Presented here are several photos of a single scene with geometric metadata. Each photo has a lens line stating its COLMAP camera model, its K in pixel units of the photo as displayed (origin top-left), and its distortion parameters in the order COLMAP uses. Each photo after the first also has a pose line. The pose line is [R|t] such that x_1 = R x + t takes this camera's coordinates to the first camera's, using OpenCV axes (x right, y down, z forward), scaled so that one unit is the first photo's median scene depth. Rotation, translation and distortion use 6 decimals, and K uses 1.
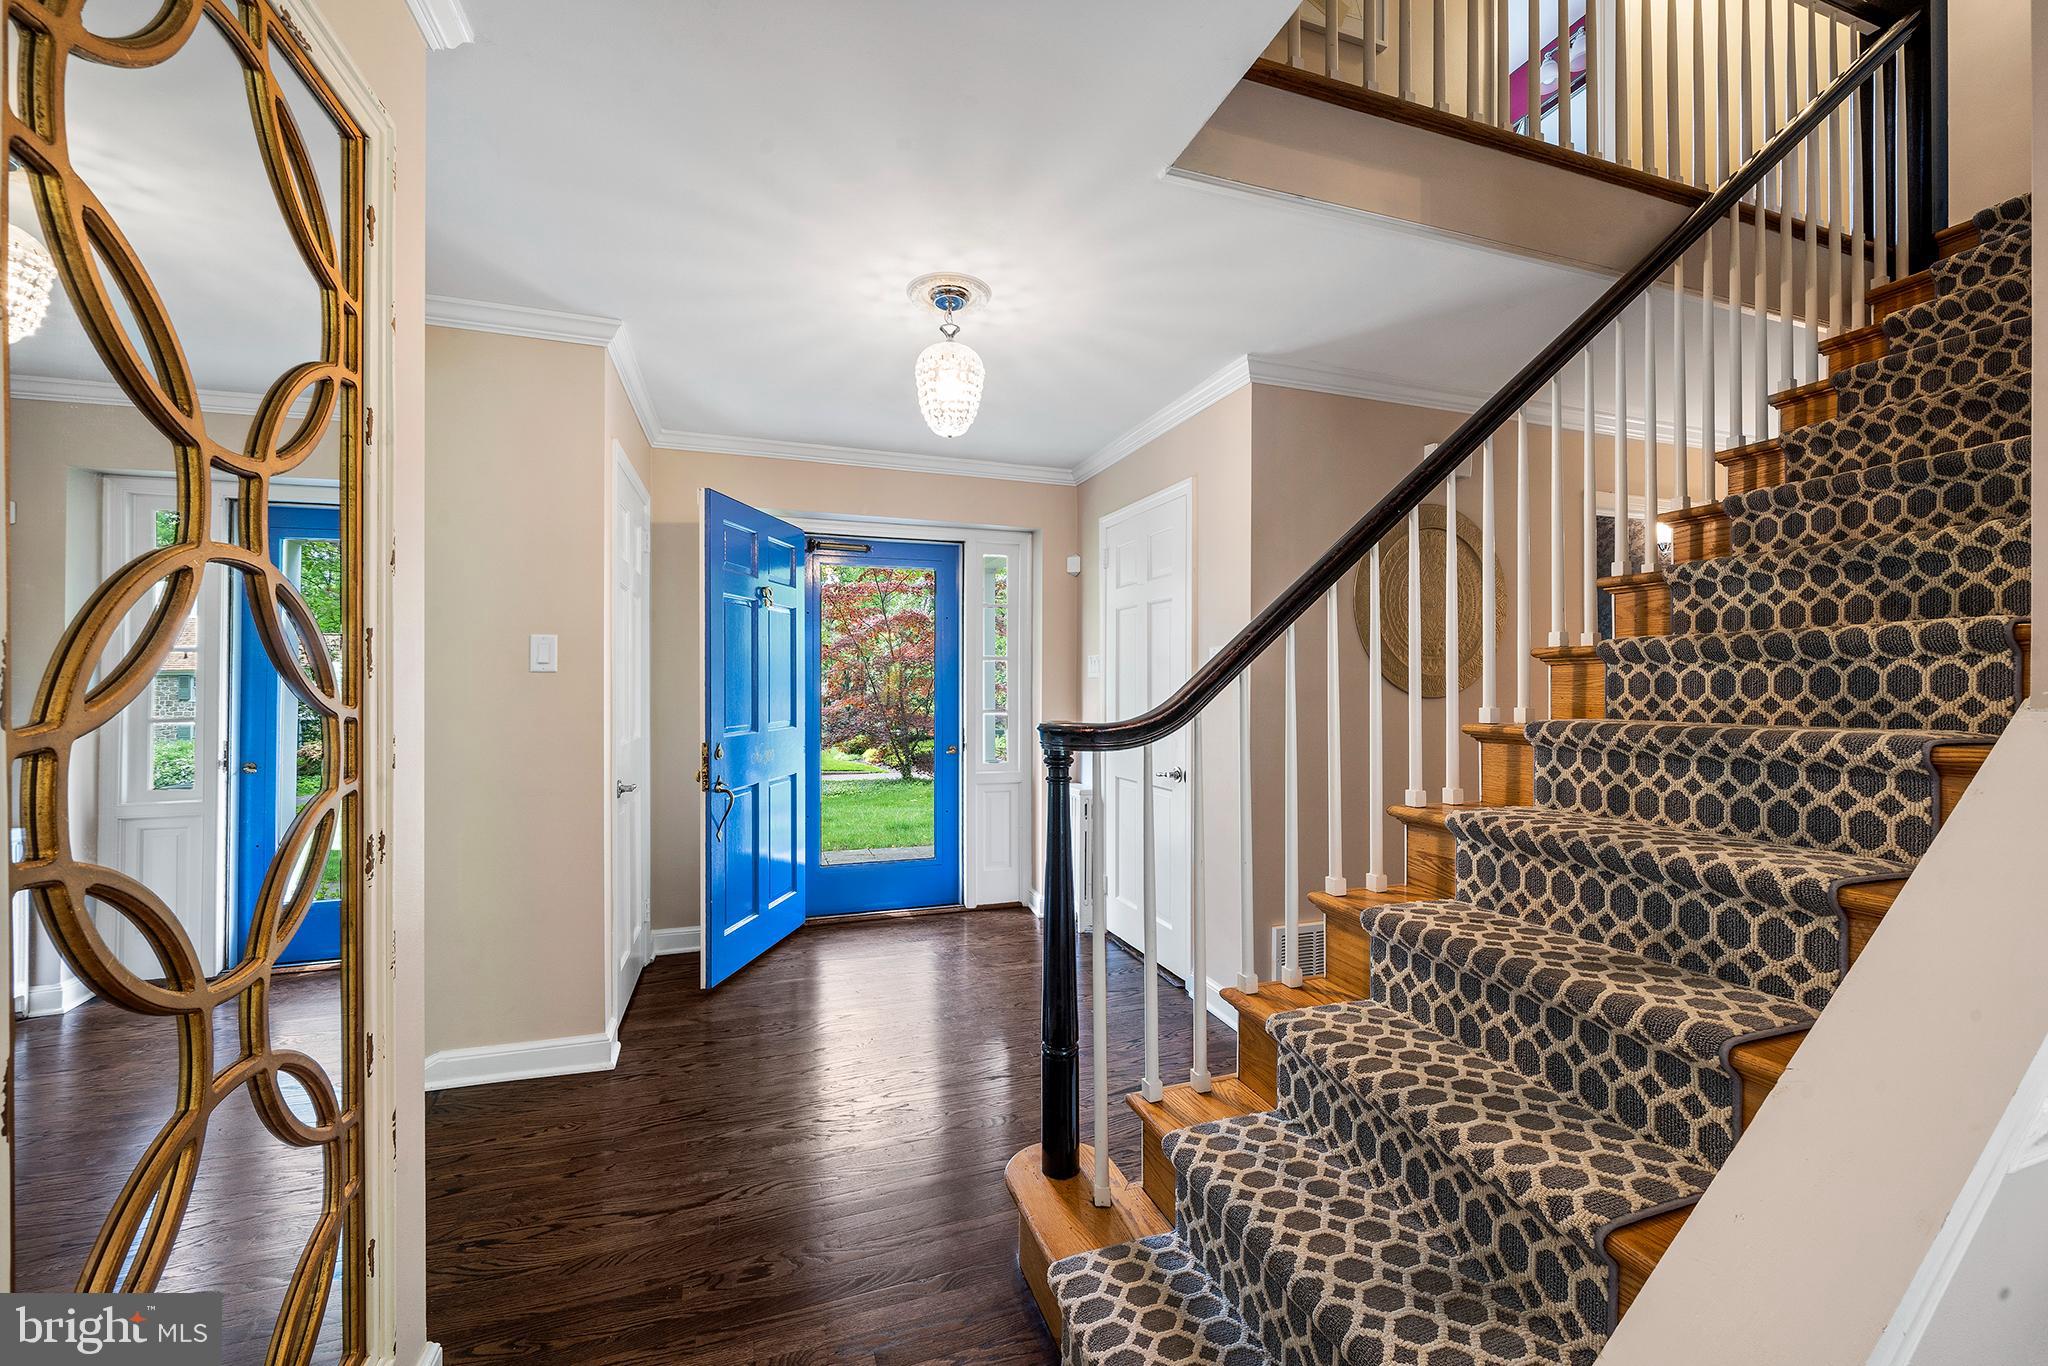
lens RADIAL K [[796.1, 0, 1024.0], [0, 796.1, 683.0], [0, 0, 1]] dist [-0.000776, -0.000062]
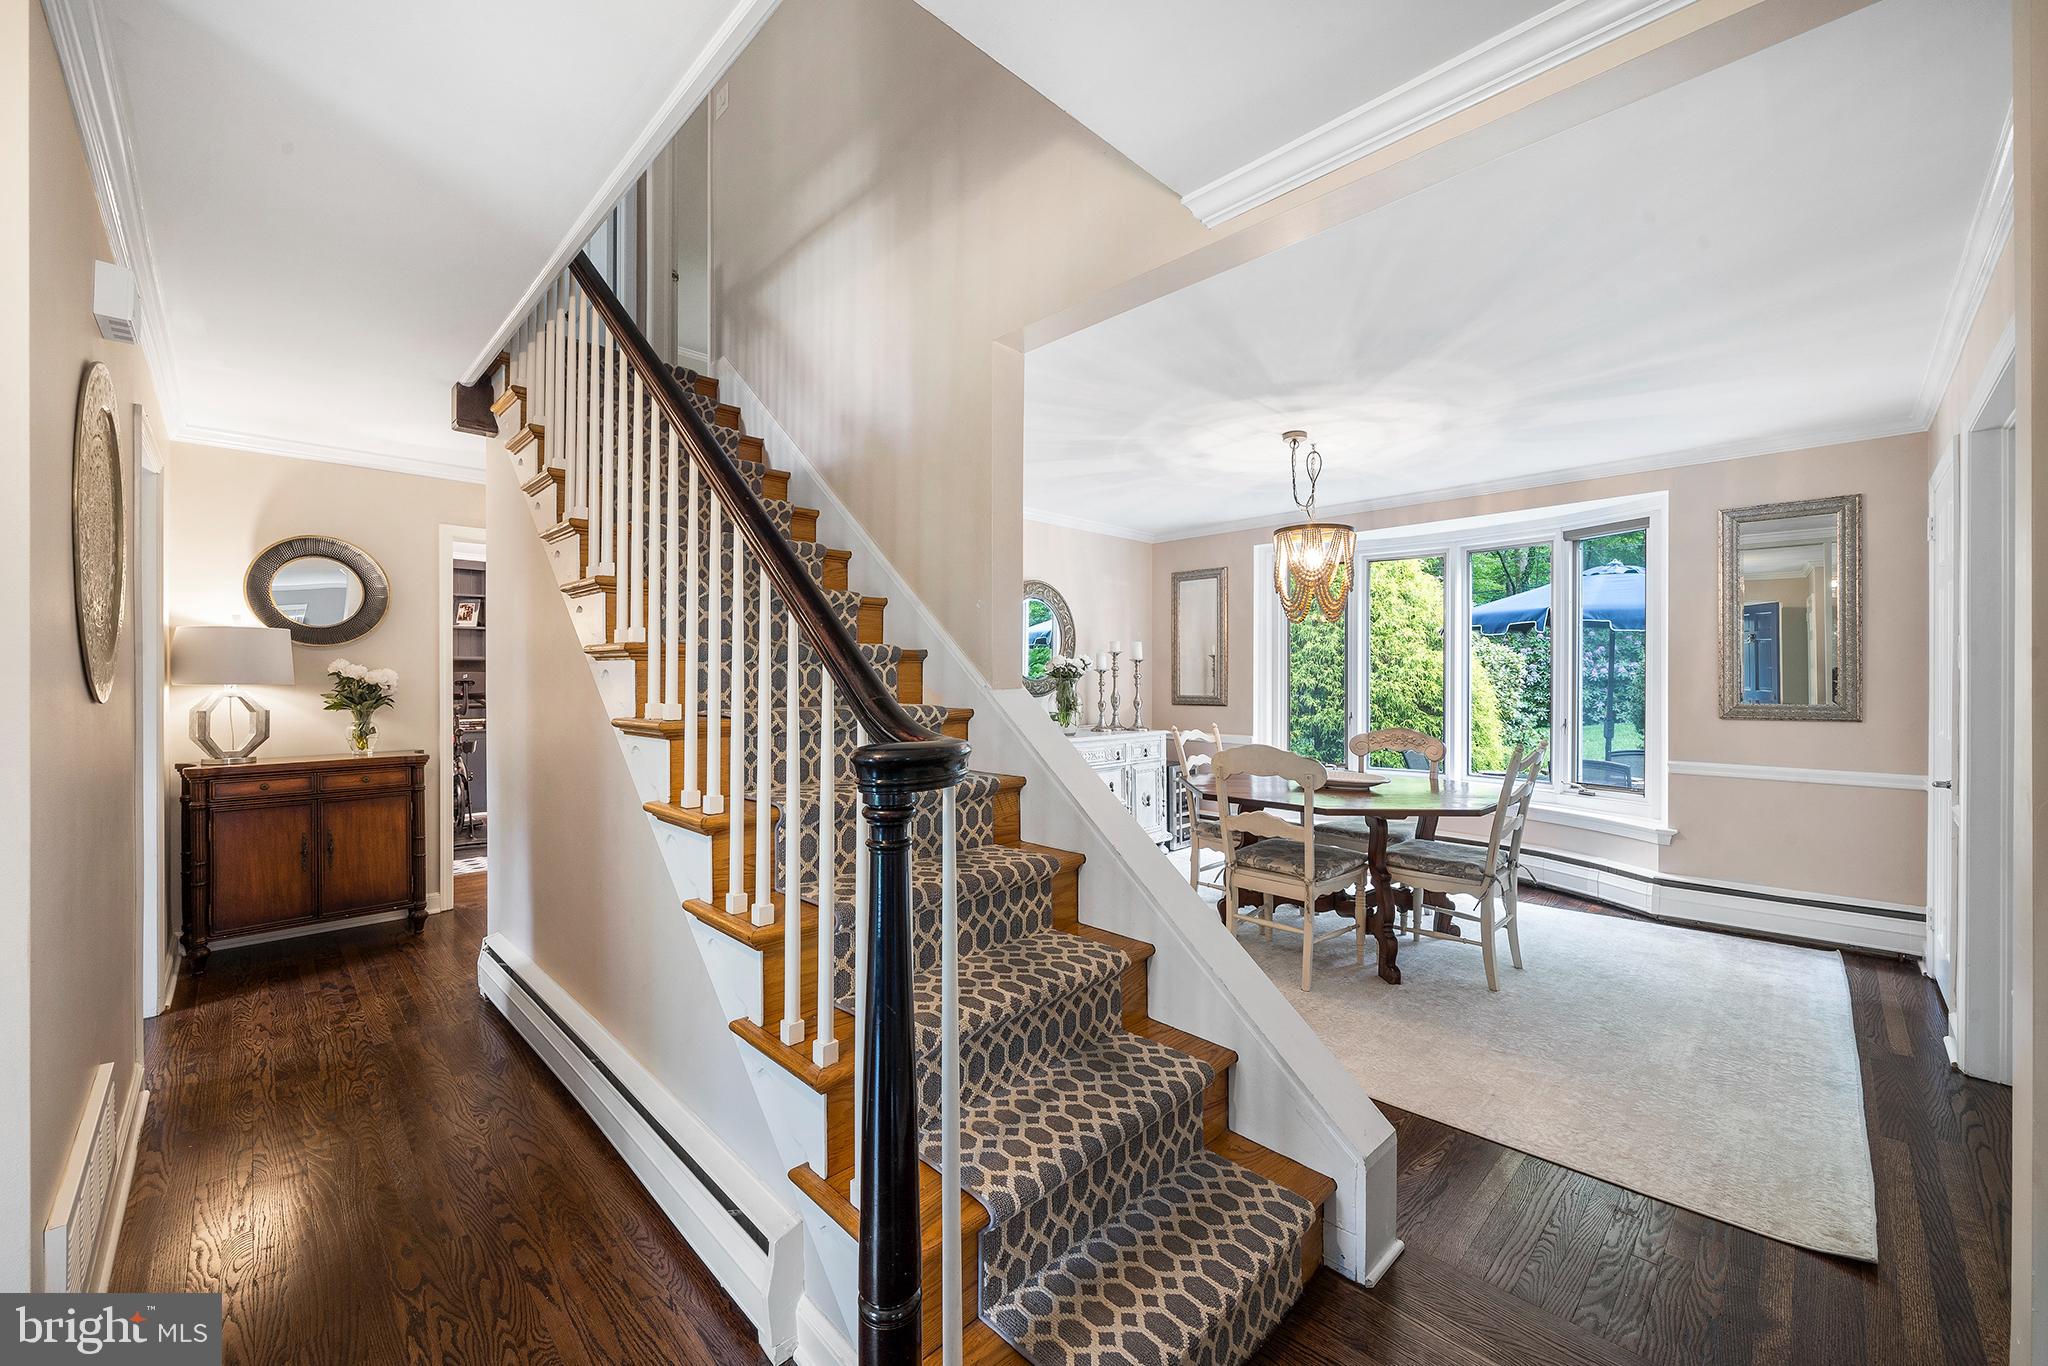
lens RADIAL K [[796.1, 0, 1024.0], [0, 796.1, 683.0], [0, 0, 1]] dist [-0.000776, -0.000062]
pose [[-0.438148, -0.003344, 0.898897, -0.713188], [-0.002262, 0.999994, 0.002617, 0.003264], [-0.898900, -0.000887, -0.438153, 1.587919]]
